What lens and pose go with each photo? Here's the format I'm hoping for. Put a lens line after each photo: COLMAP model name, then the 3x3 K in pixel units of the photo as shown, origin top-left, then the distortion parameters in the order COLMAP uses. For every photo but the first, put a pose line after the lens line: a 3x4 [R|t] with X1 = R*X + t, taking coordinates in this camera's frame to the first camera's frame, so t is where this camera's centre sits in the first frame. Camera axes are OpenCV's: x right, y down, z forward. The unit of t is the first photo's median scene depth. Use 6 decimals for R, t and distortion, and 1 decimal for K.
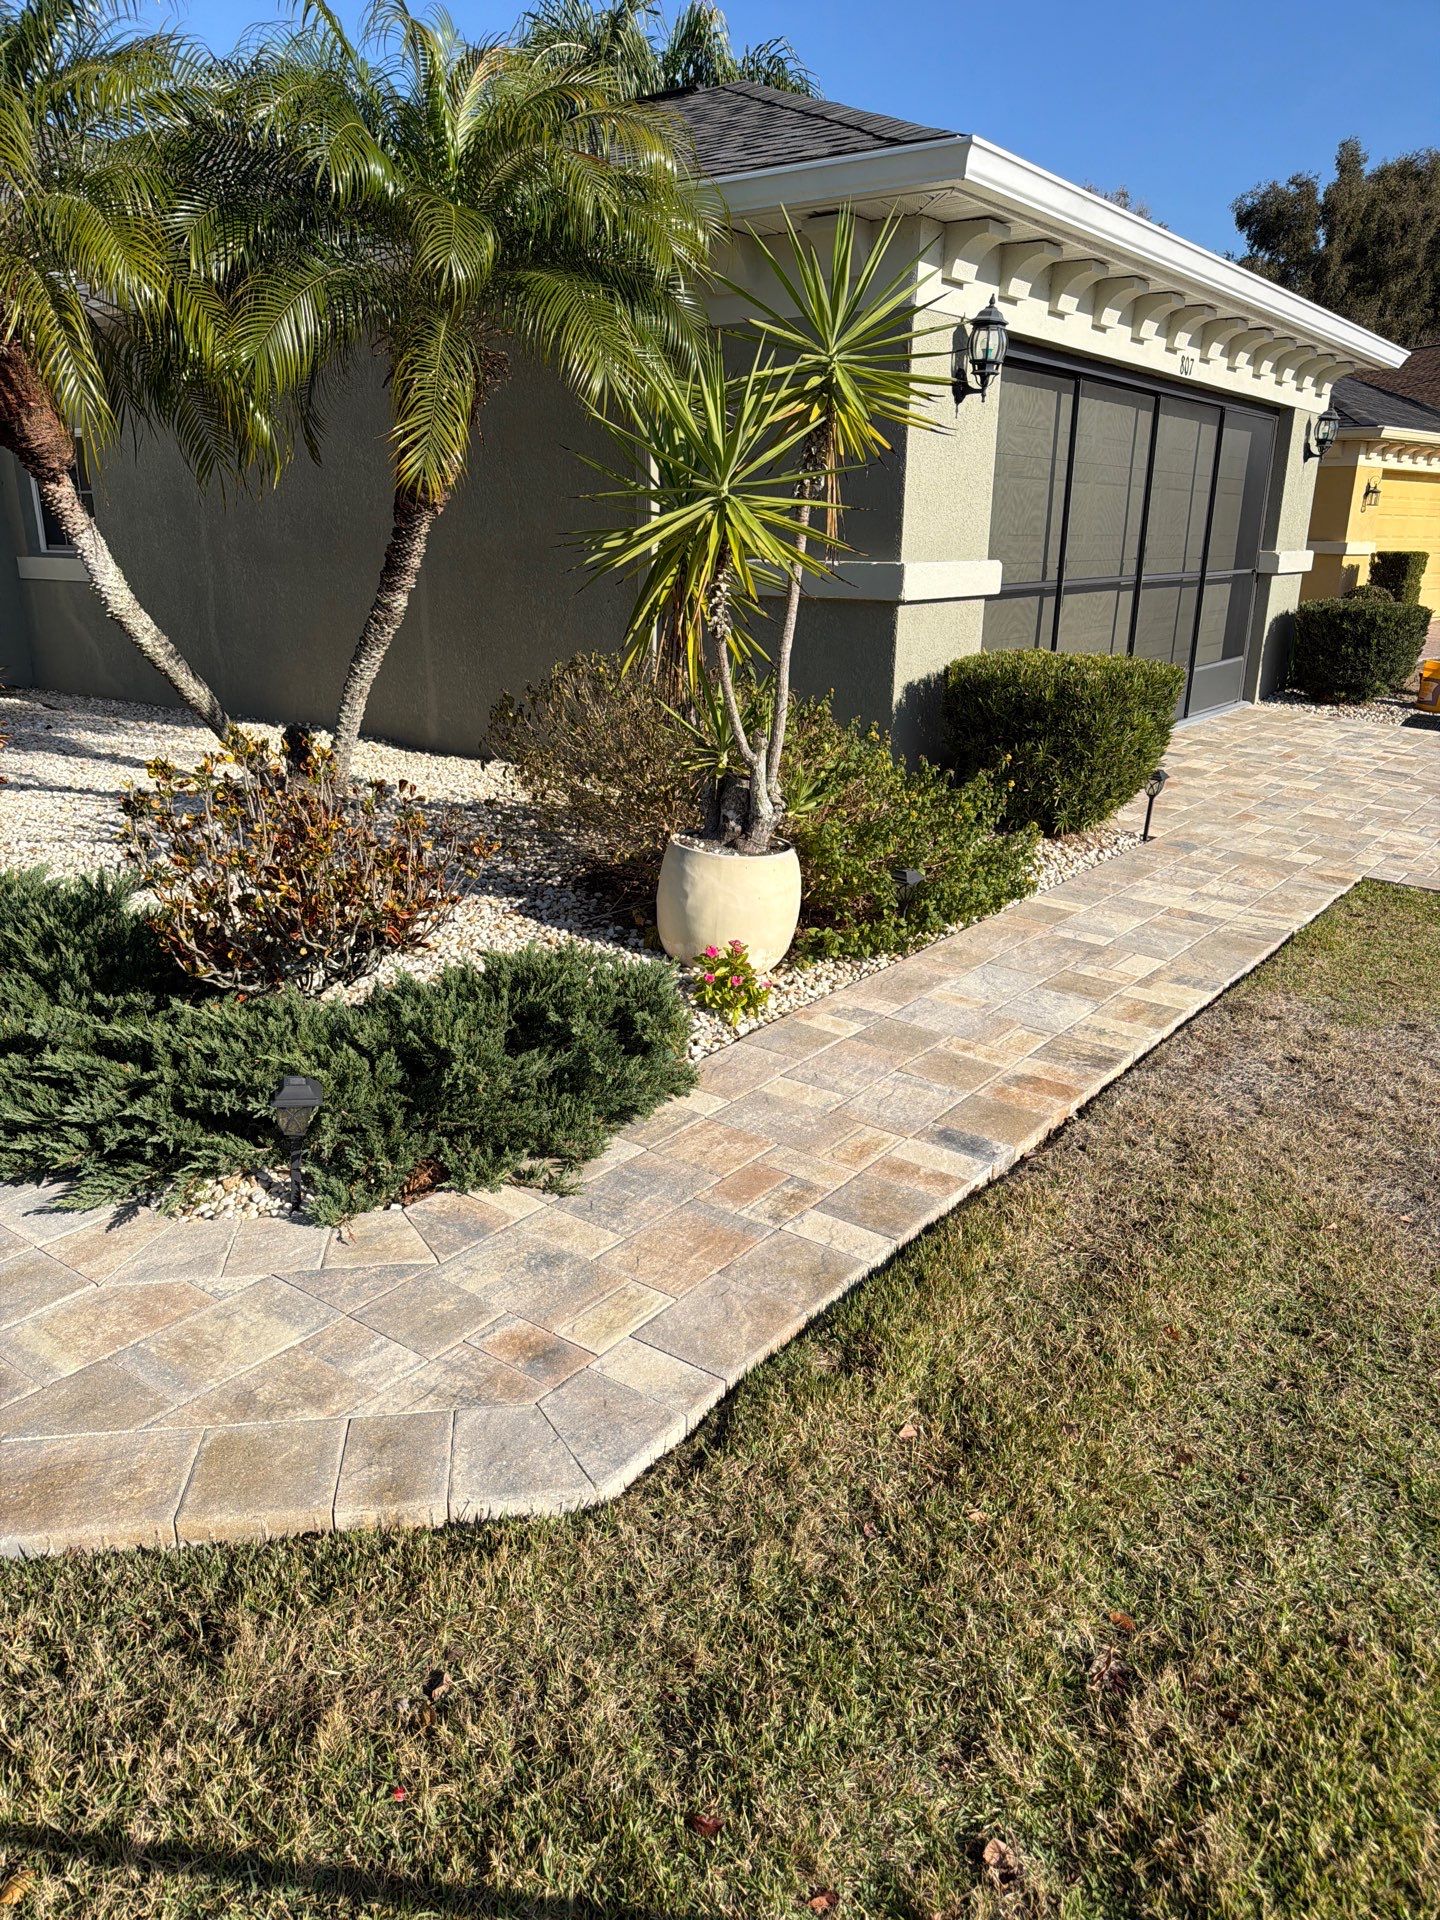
lens RADIAL K [[1338.9, 0, 726.3], [0, 1338.9, 990.2], [0, 0, 1]] dist [0.065305, -0.083782]
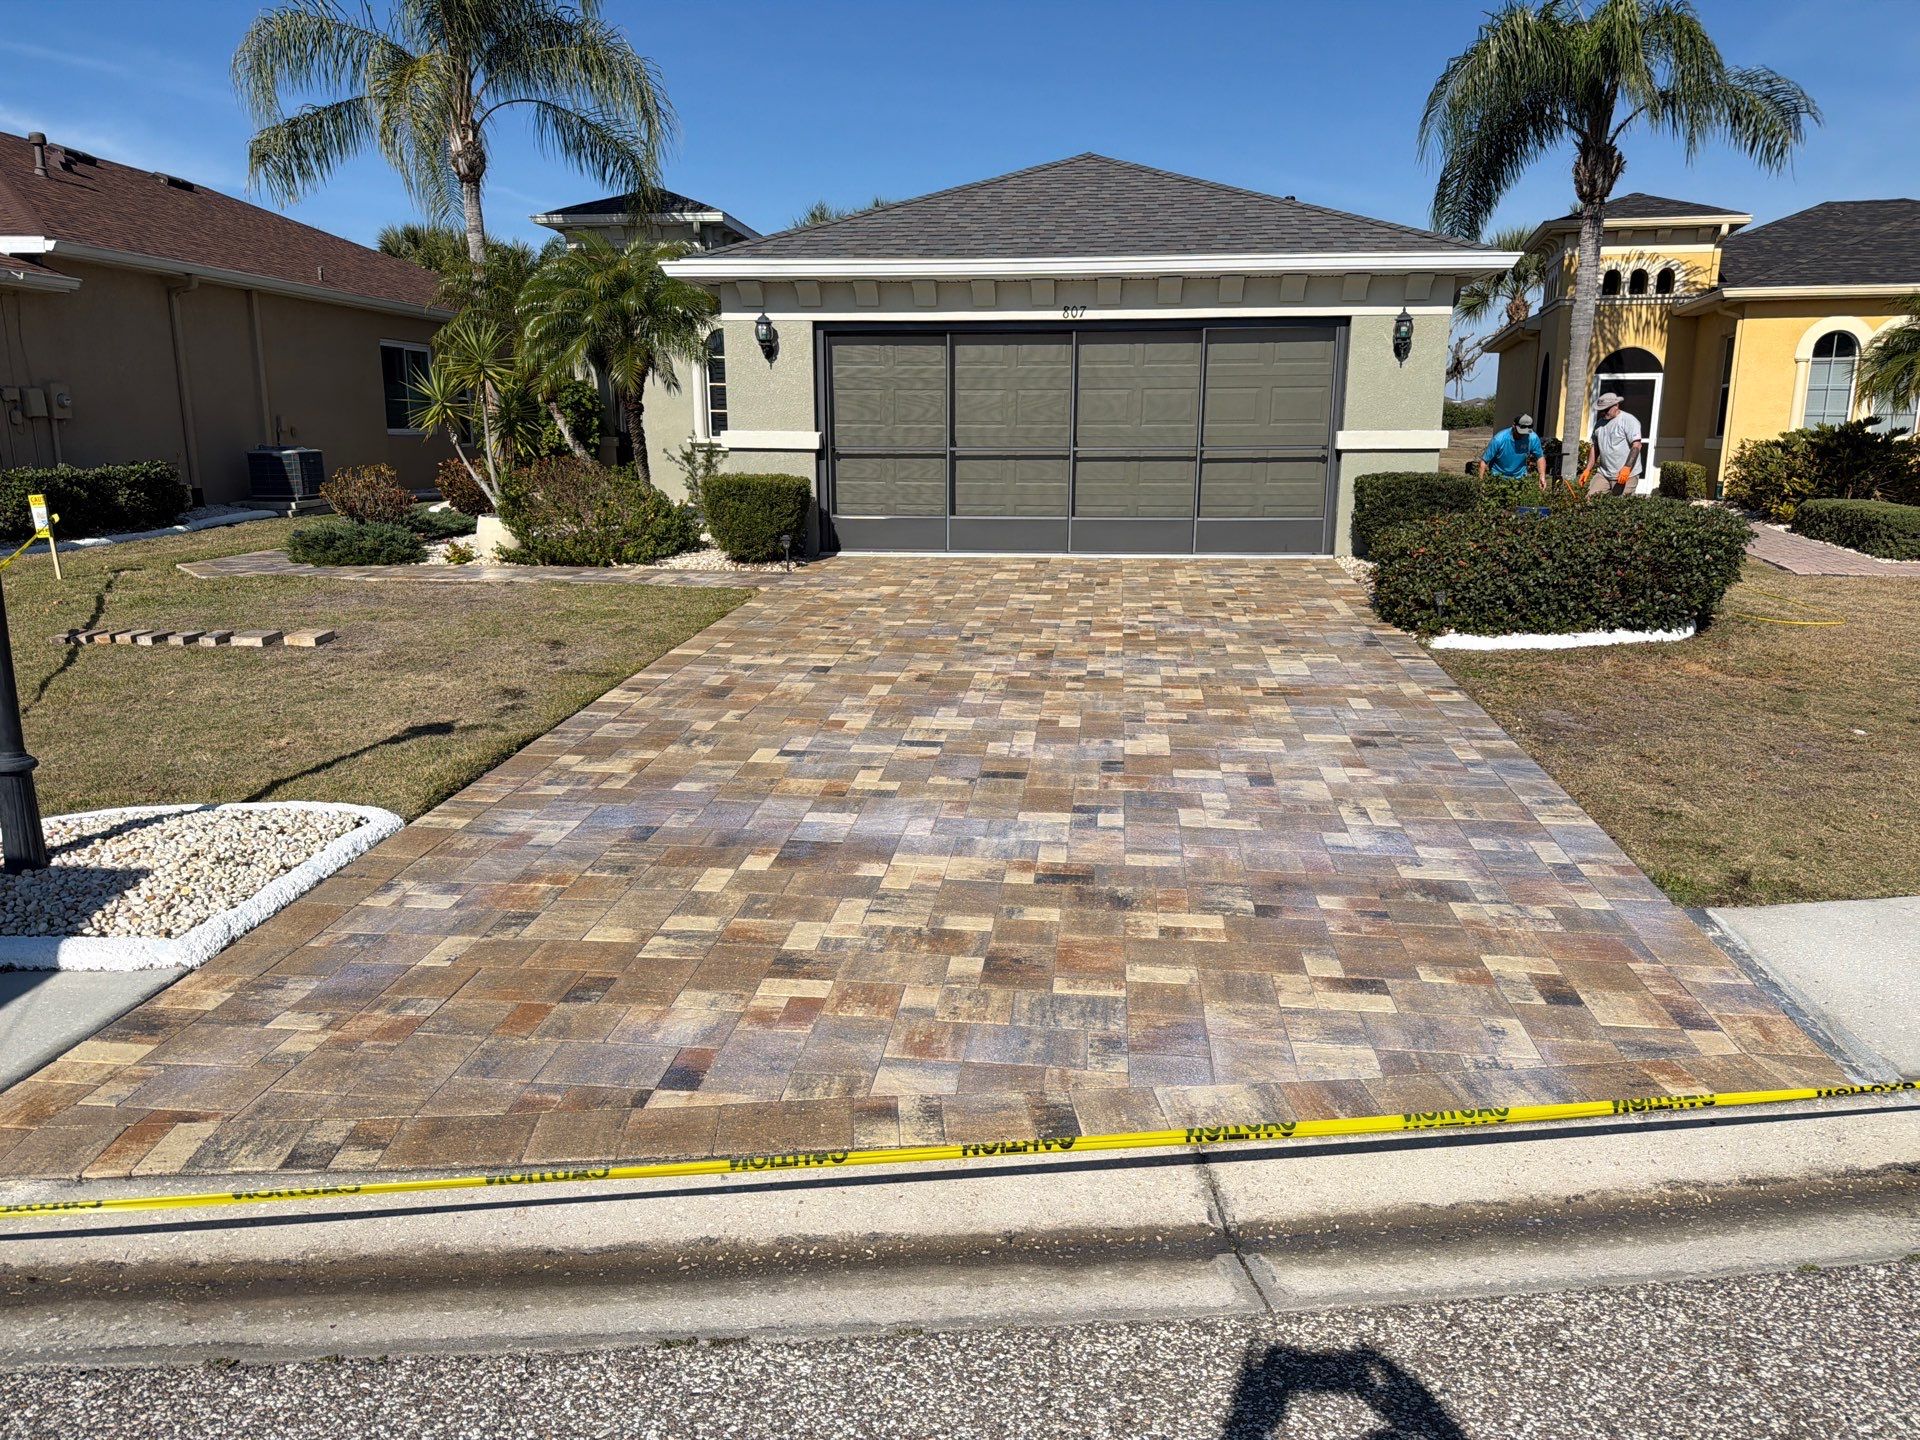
lens RADIAL K [[1338.9, 0, 964.0], [0, 1338.9, 747.0], [0, 0, 1]] dist [0.065305, -0.083782]
pose [[0.500531, 0.187848, -0.845092, 3.715027], [-0.277545, 0.959468, 0.048888, -0.059350], [0.820023, 0.210081, 0.532380, 0.412430]]
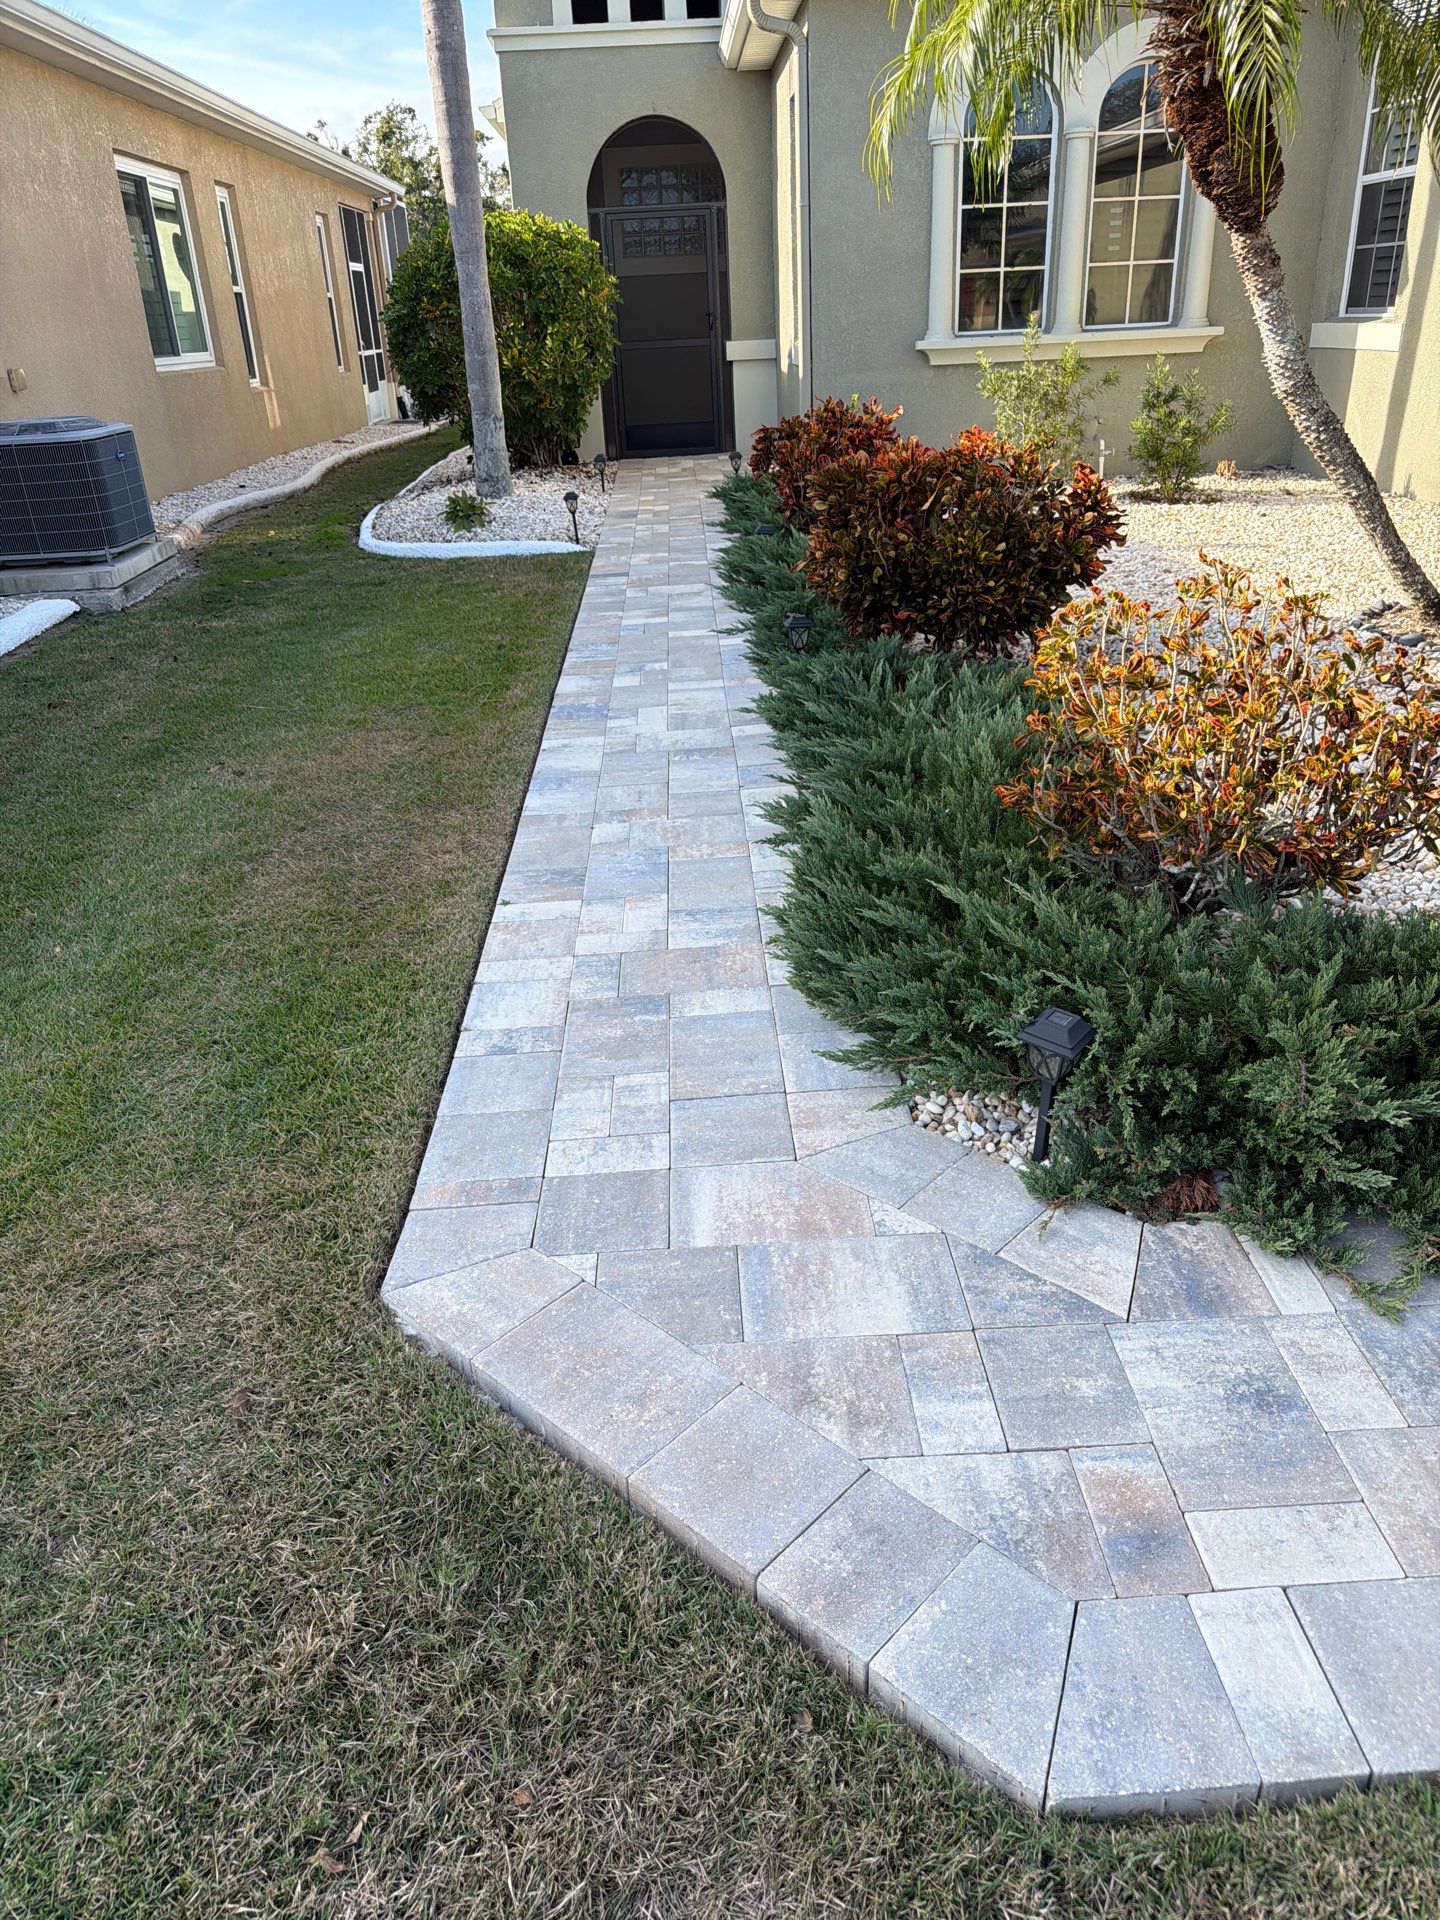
lens RADIAL K [[1338.9, 0, 716.5], [0, 1338.9, 960.6], [0, 0, 1]] dist [0.065305, -0.083782]
pose [[0.610281, 0.303582, -0.731707, 0.099818], [-0.204846, 0.952718, 0.224427, -0.081256], [0.765242, 0.012924, 0.643613, 0.269734]]
